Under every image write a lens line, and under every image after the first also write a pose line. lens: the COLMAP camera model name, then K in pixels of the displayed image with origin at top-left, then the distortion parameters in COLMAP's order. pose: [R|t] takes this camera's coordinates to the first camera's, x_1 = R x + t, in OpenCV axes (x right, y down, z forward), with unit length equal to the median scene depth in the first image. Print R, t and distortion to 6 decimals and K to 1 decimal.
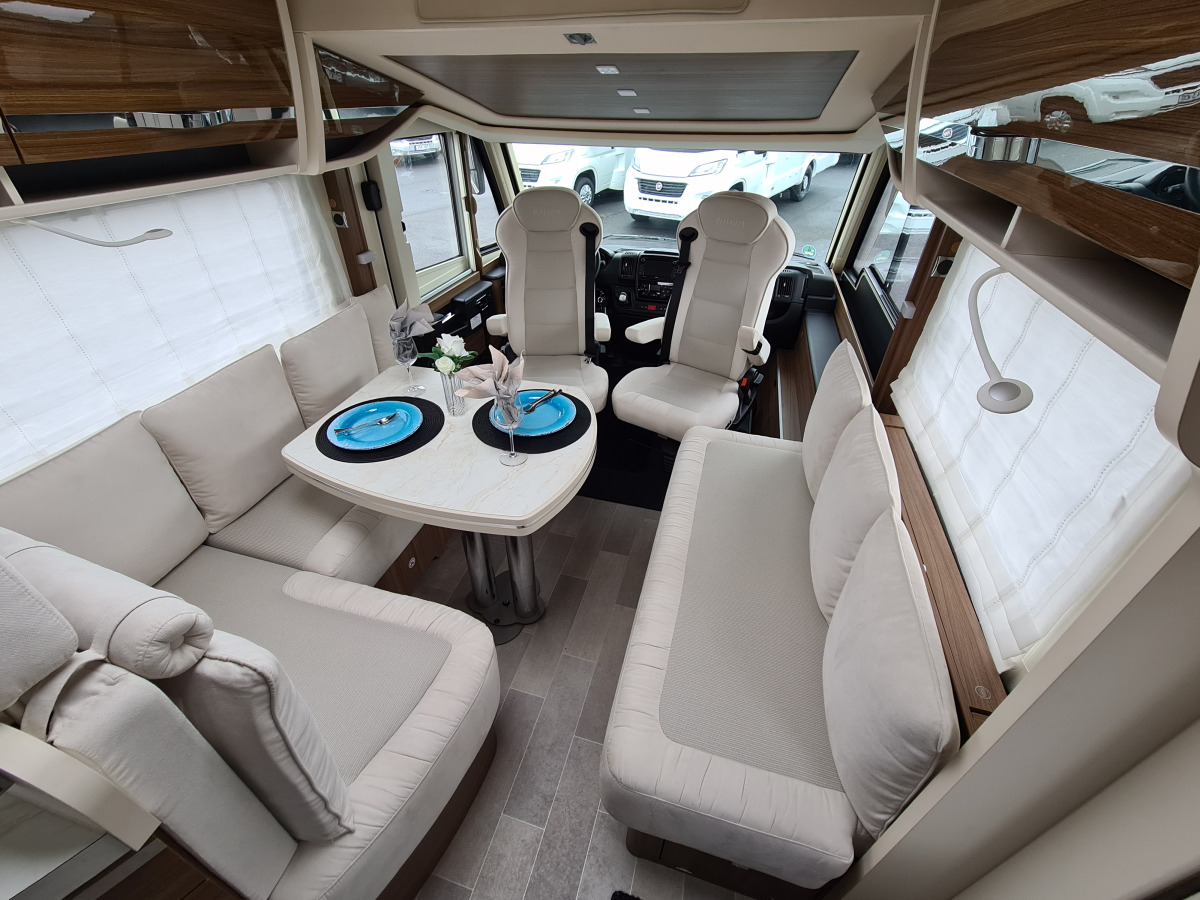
lens RADIAL K [[503.9, 0, 590.9], [0, 503.9, 442.0], [0, 0, 1]] dist [-0.000410, -0.000196]
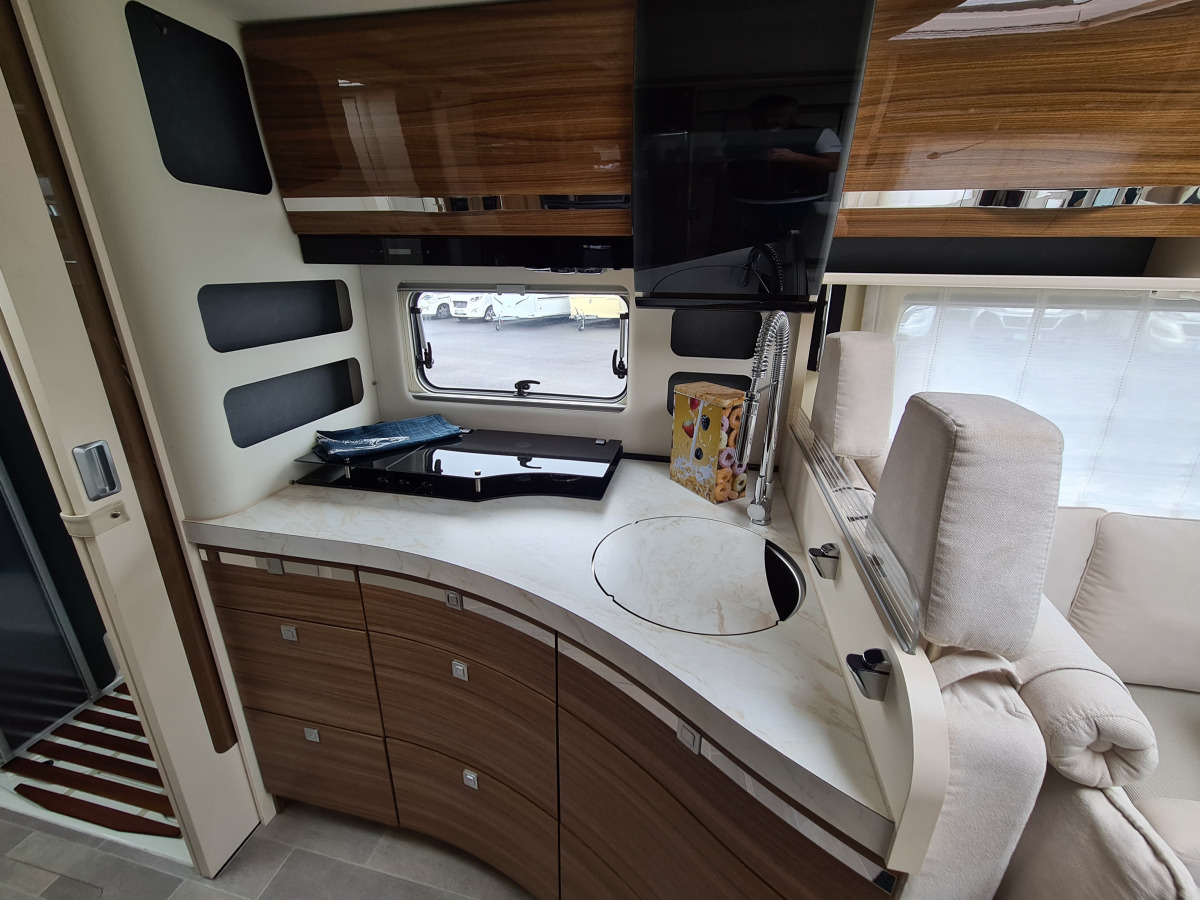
lens RADIAL K [[503.9, 0, 594.5], [0, 503.9, 444.2], [0, 0, 1]] dist [-0.000410, -0.000196]
pose [[0.070777, 0.326996, -0.942371, -0.352338], [-0.578787, 0.782901, 0.228191, 0.330450], [0.812401, 0.529282, 0.244673, 0.009953]]
